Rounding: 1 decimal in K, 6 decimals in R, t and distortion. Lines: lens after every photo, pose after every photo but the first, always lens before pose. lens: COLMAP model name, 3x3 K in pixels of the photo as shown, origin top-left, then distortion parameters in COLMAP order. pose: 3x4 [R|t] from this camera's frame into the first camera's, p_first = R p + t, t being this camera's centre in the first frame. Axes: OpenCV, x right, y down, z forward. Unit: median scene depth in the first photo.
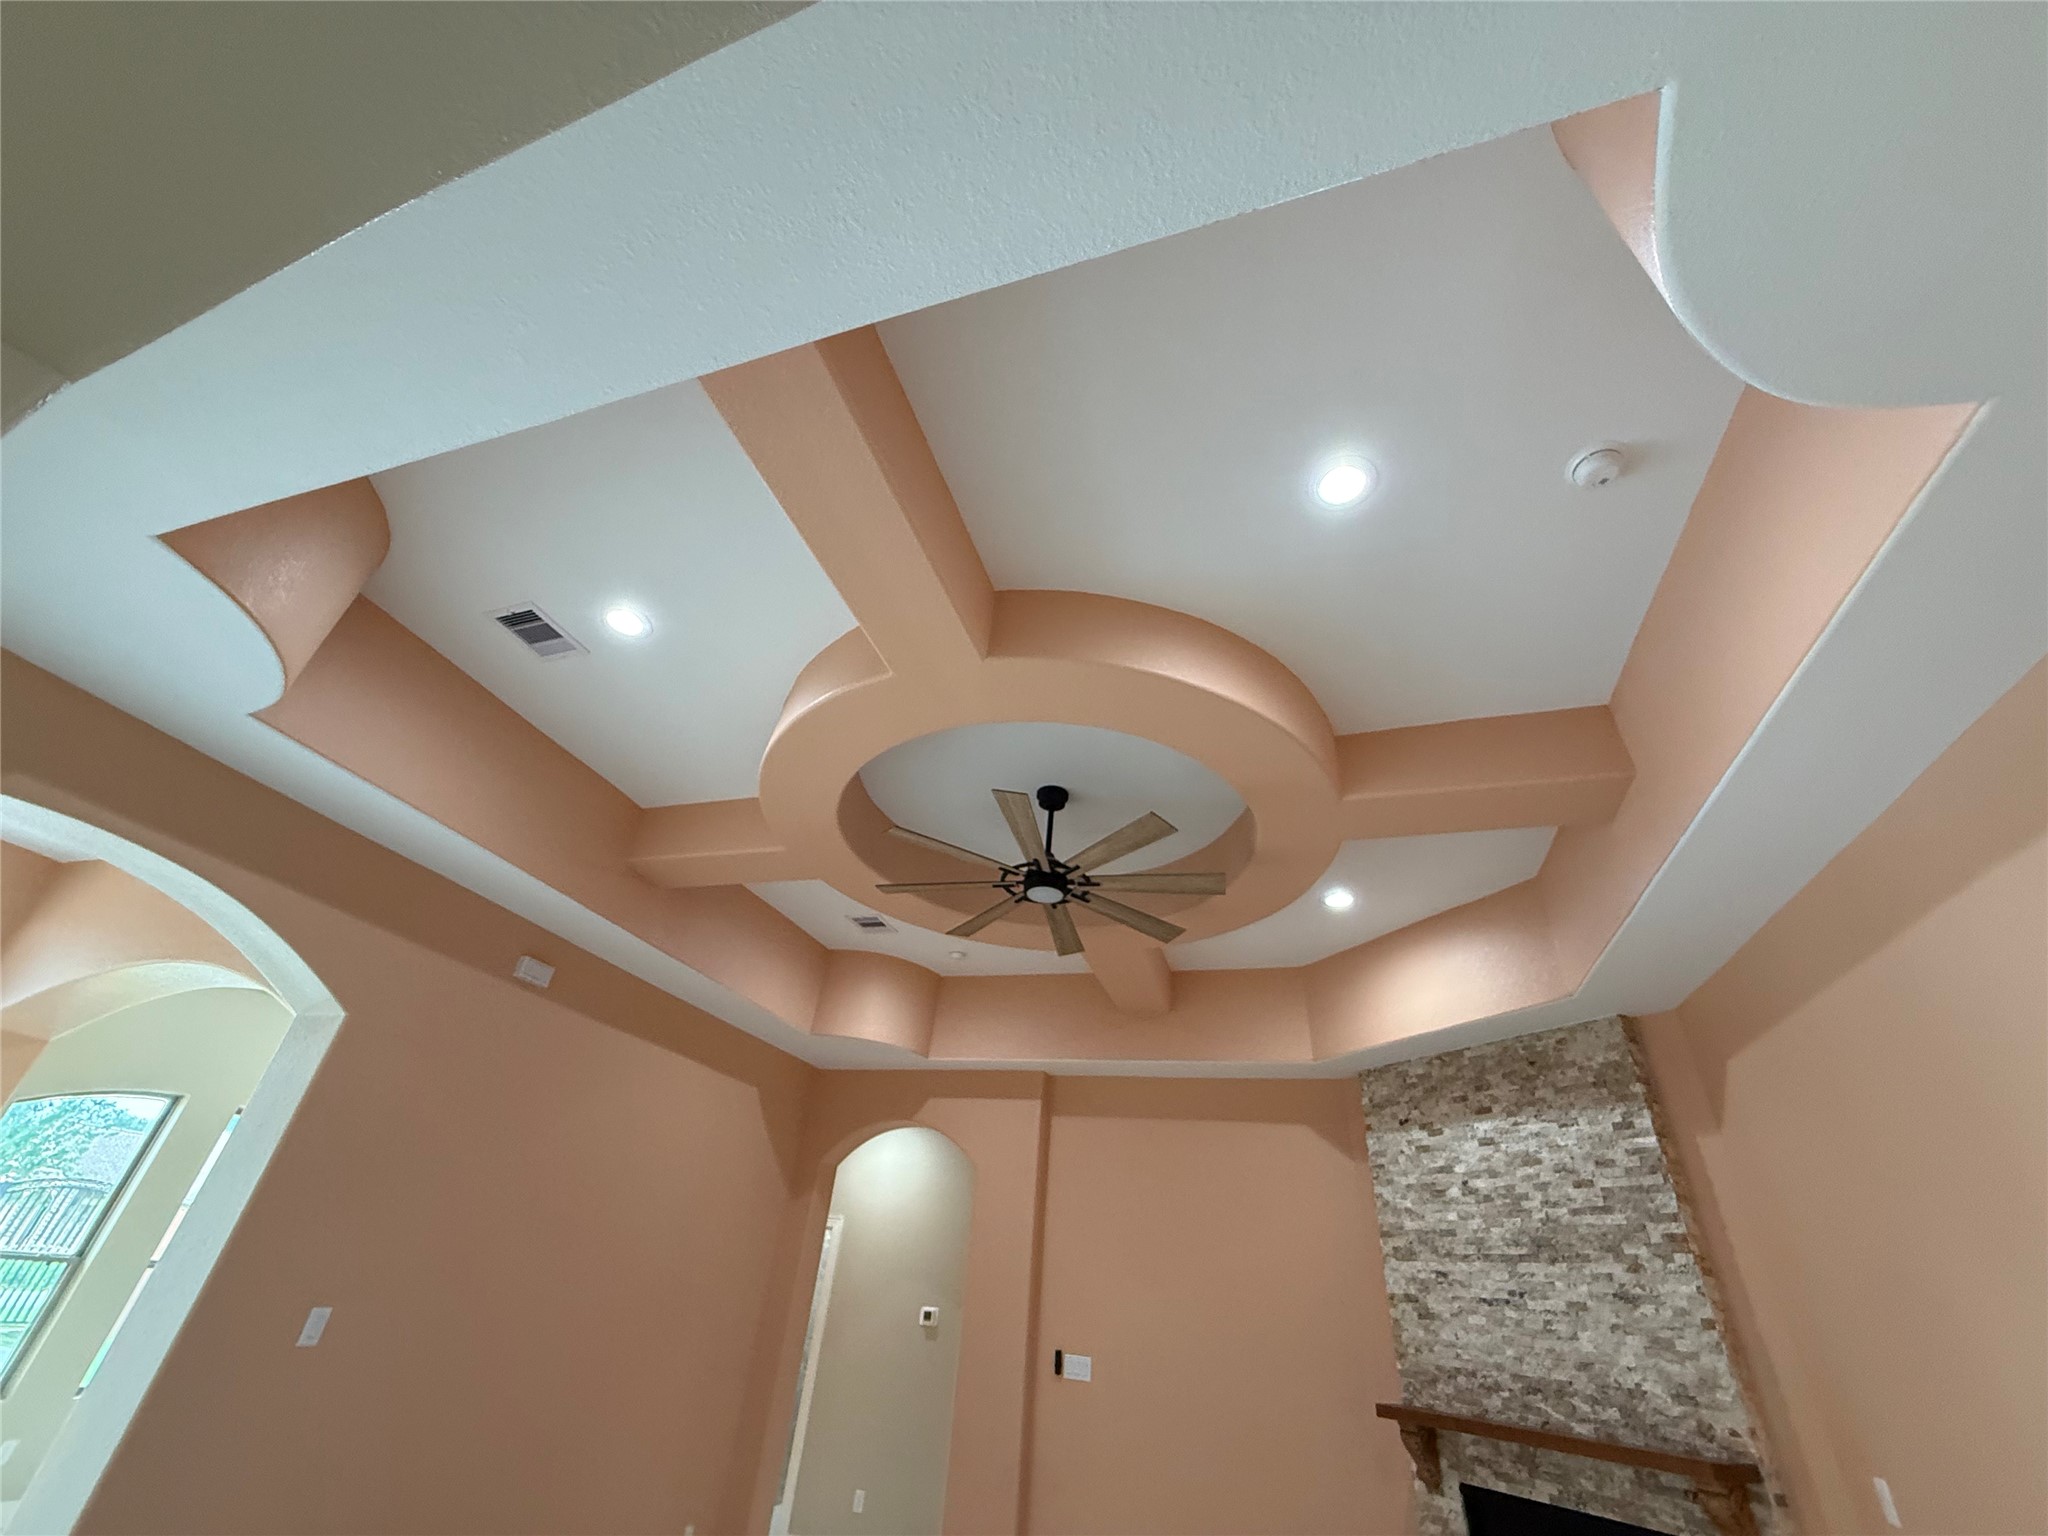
lens RADIAL K [[816.0, 0, 1017.1], [0, 816.0, 772.1], [0, 0, 1]] dist [0.000252, -0.000508]
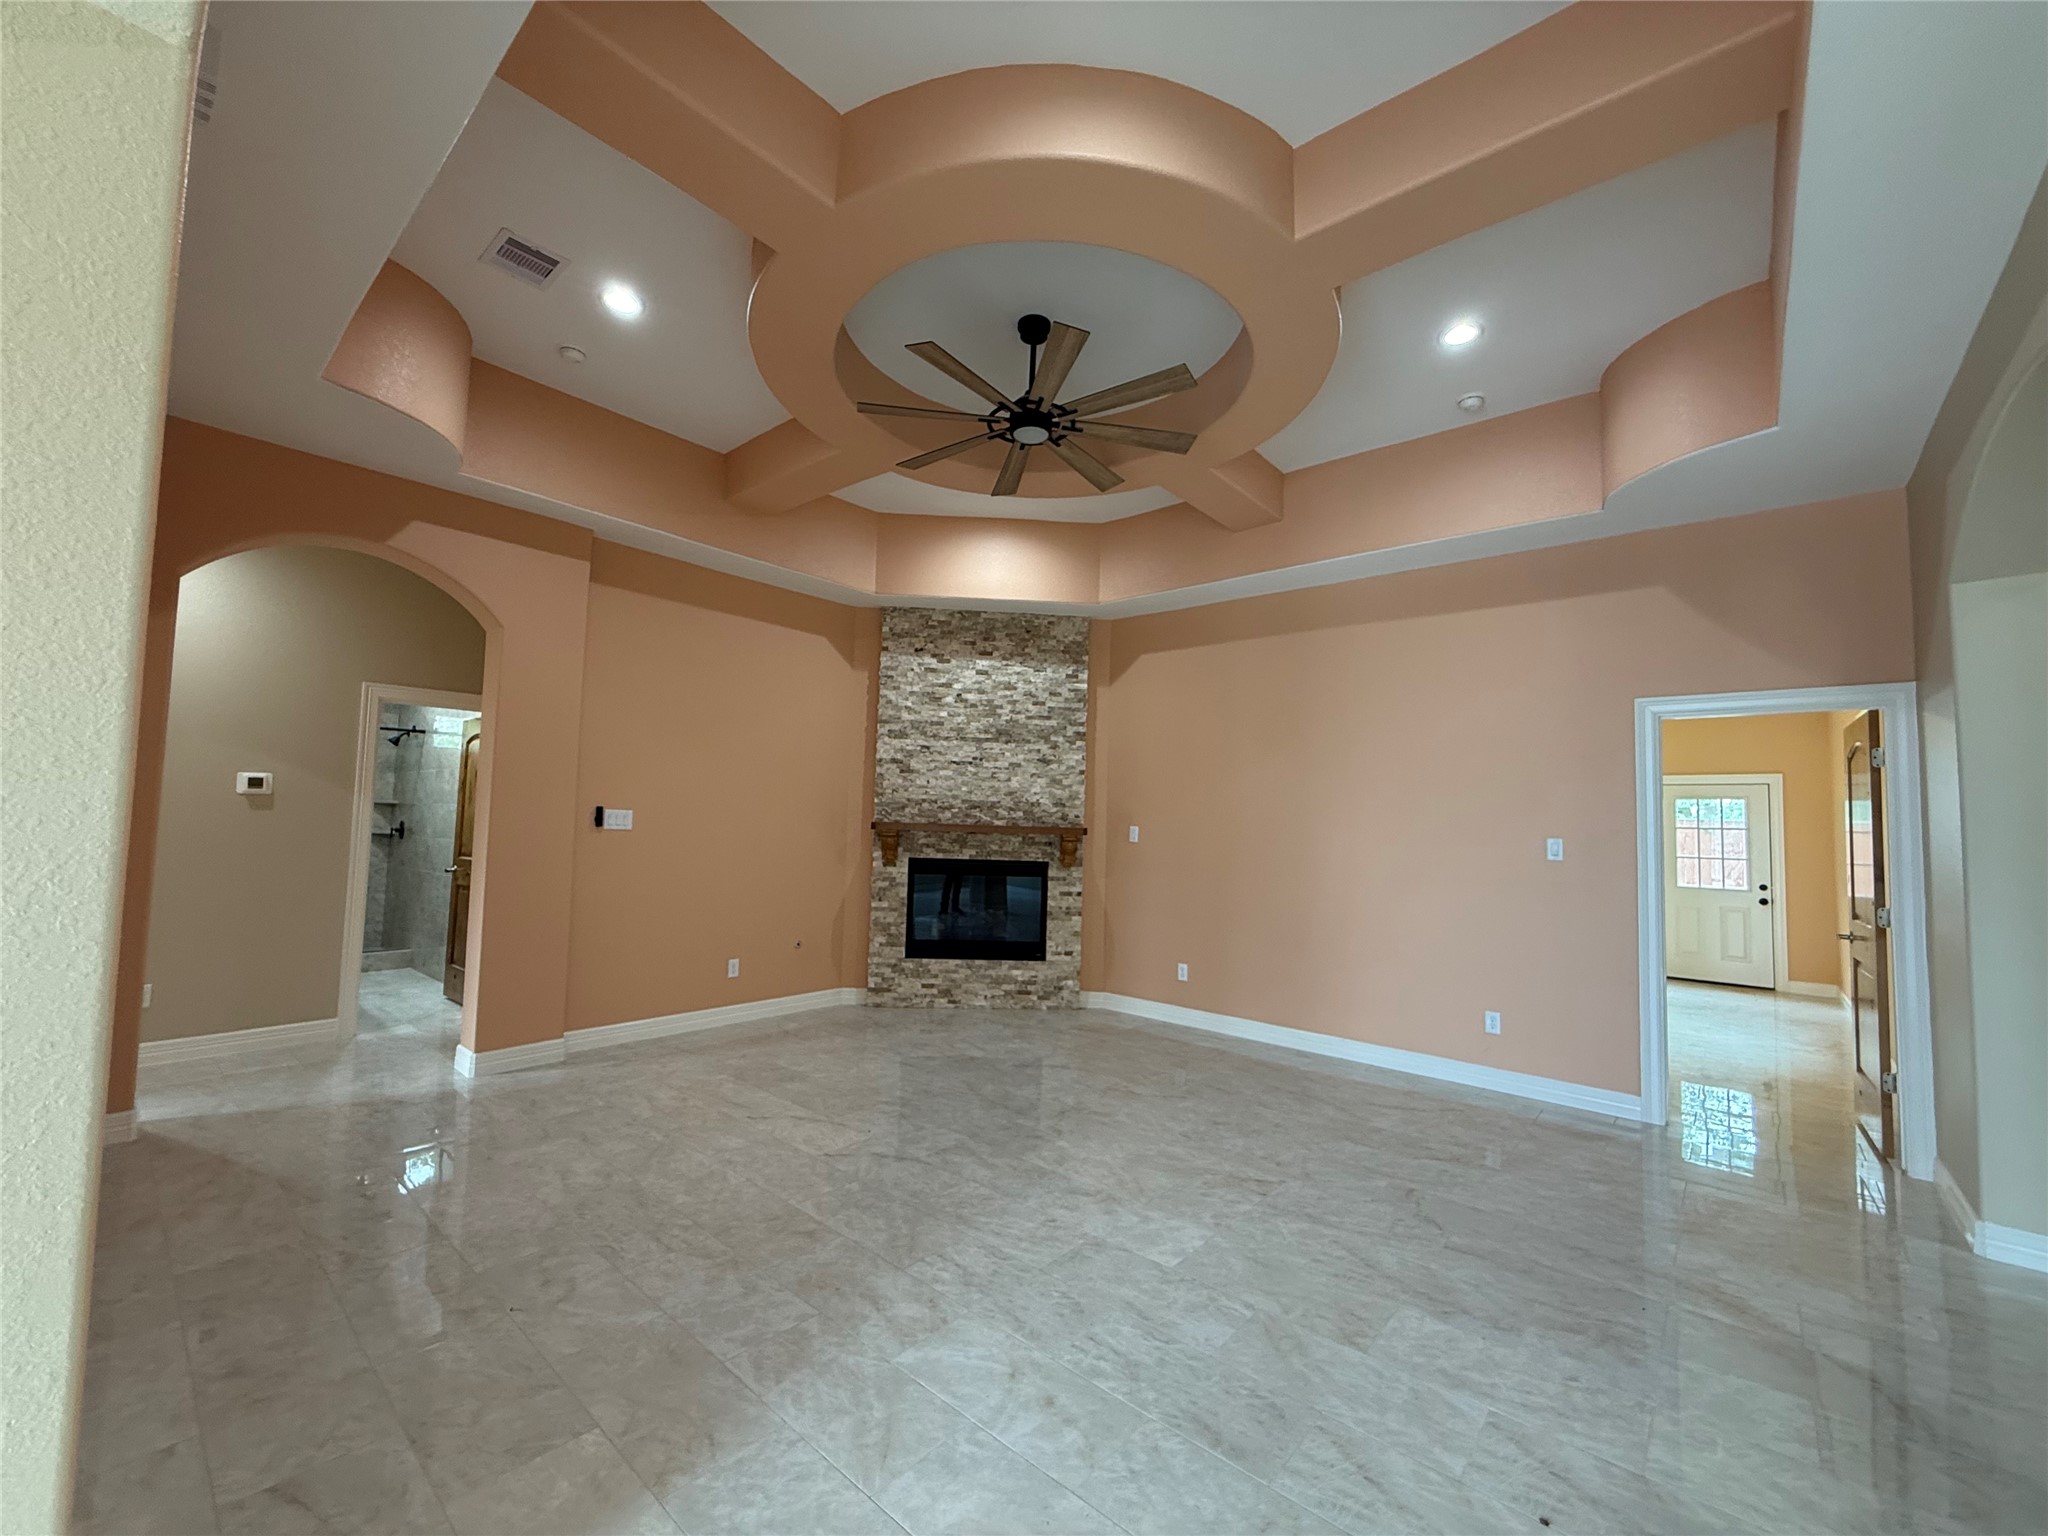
lens RADIAL K [[816.0, 0, 1021.0], [0, 816.0, 772.6], [0, 0, 1]] dist [0.000252, -0.000508]
pose [[0.390581, -0.015944, 0.920430, -0.809922], [-0.498704, 0.836758, 0.226118, 0.248115], [-0.773783, -0.547340, 0.318870, 0.393499]]
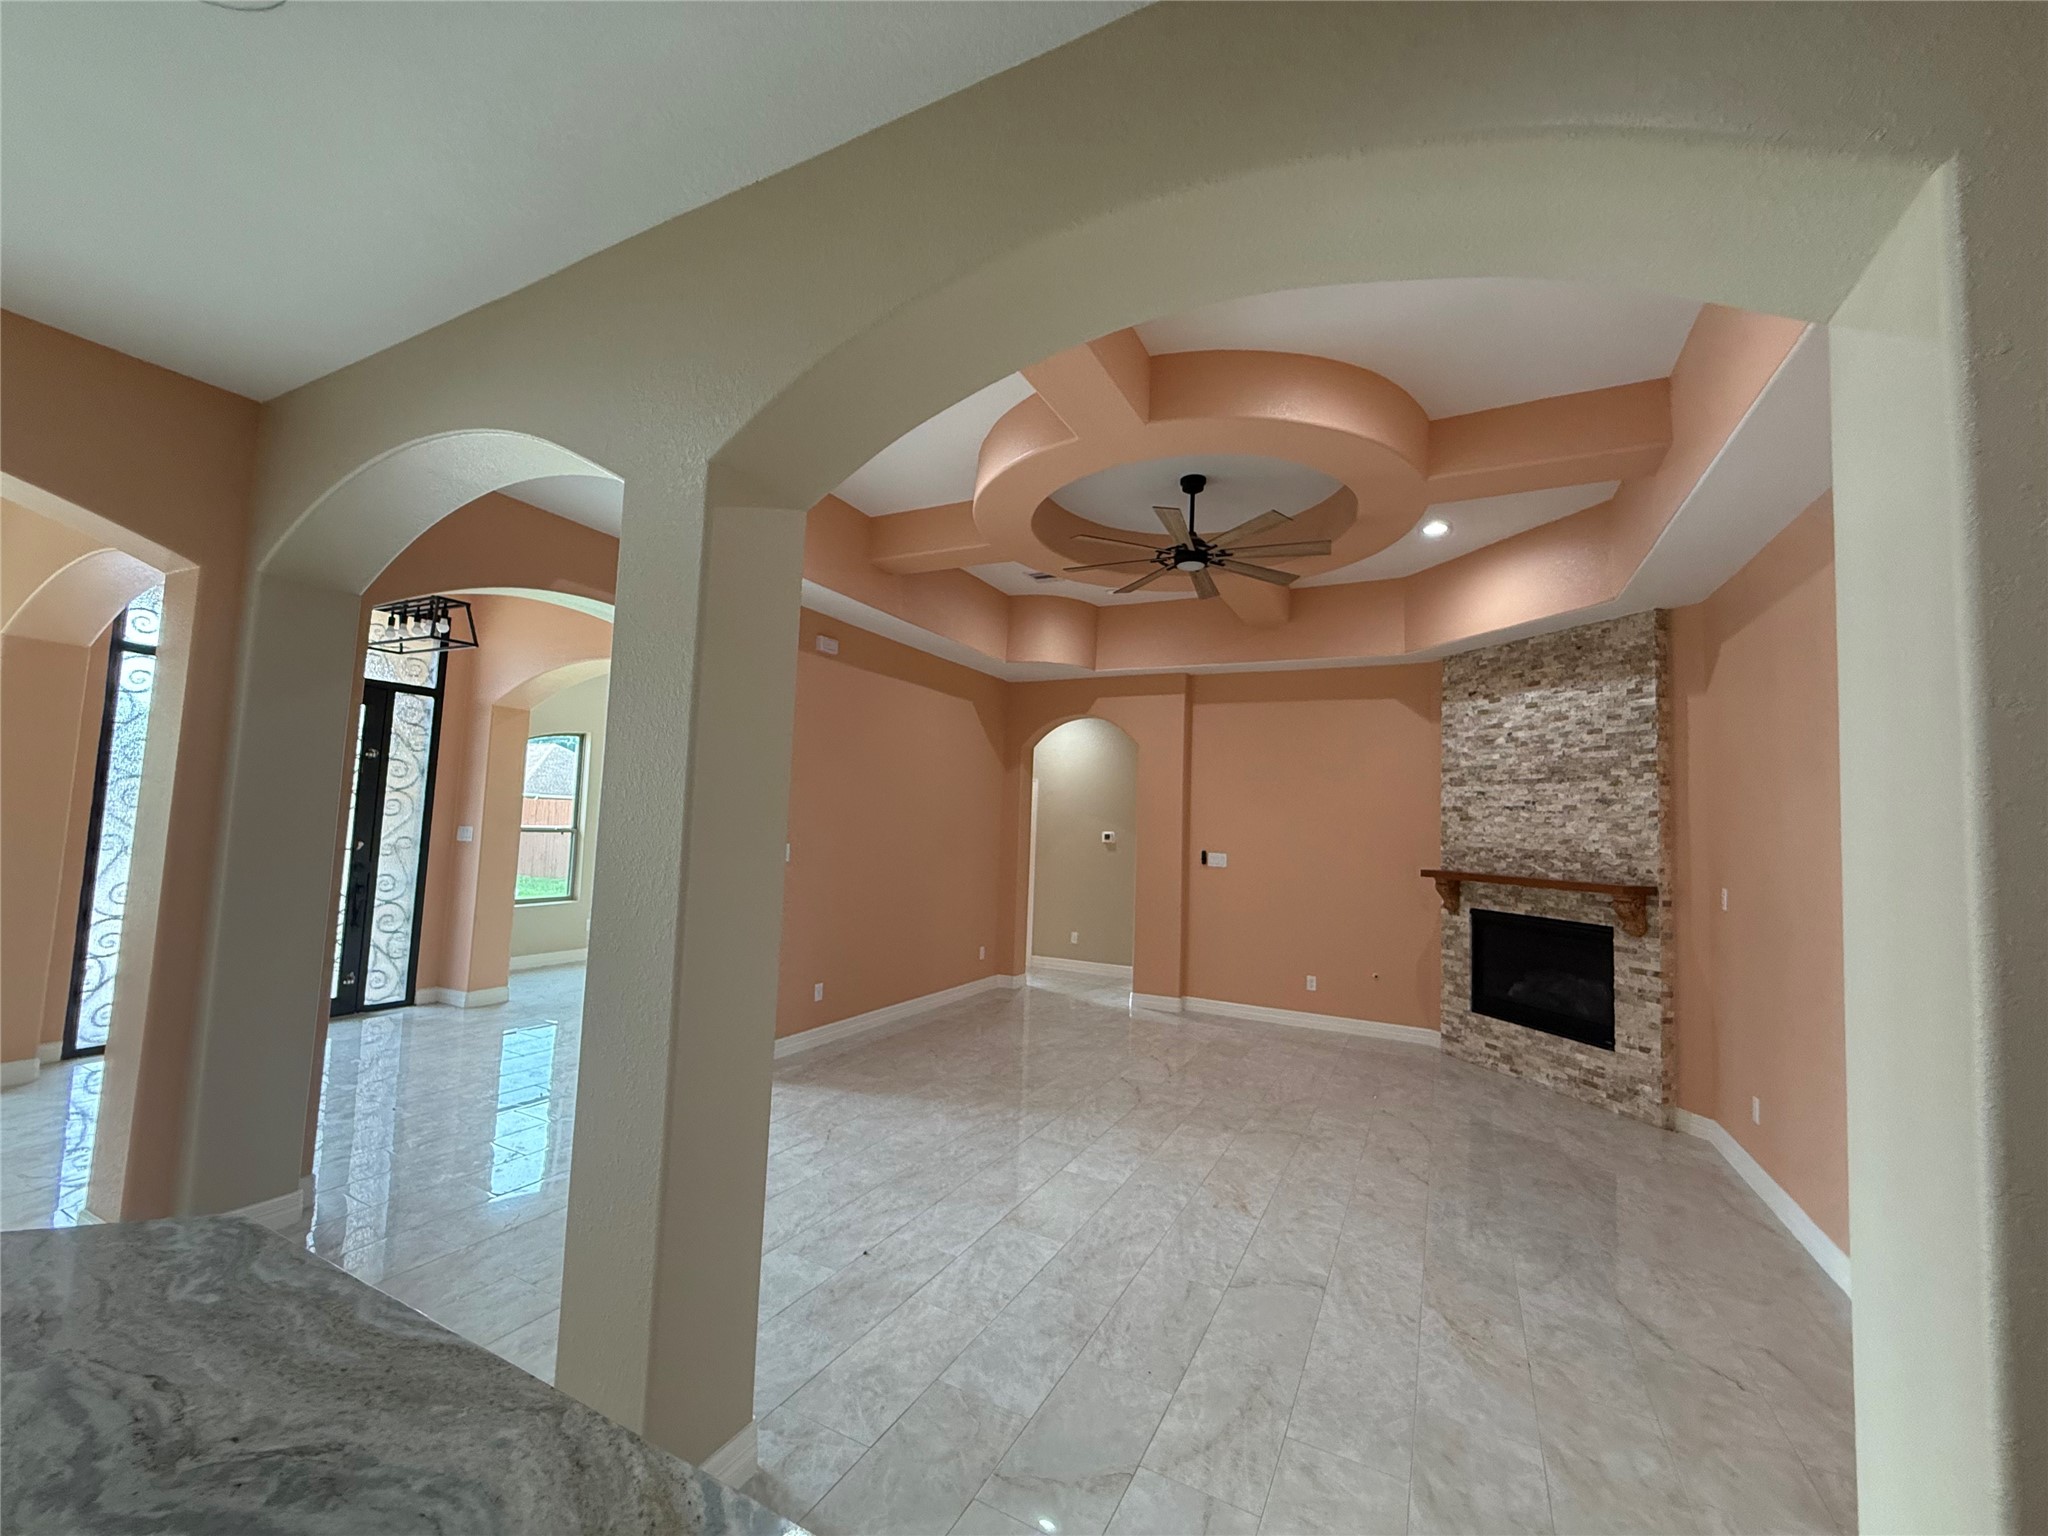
lens RADIAL K [[816.0, 0, 1017.6], [0, 816.0, 767.6], [0, 0, 1]] dist [0.000252, -0.000508]
pose [[0.985322, -0.057388, -0.160772, -0.043316], [0.126899, 0.876186, 0.464967, -0.191868], [0.114182, -0.478544, 0.870608, -0.315808]]
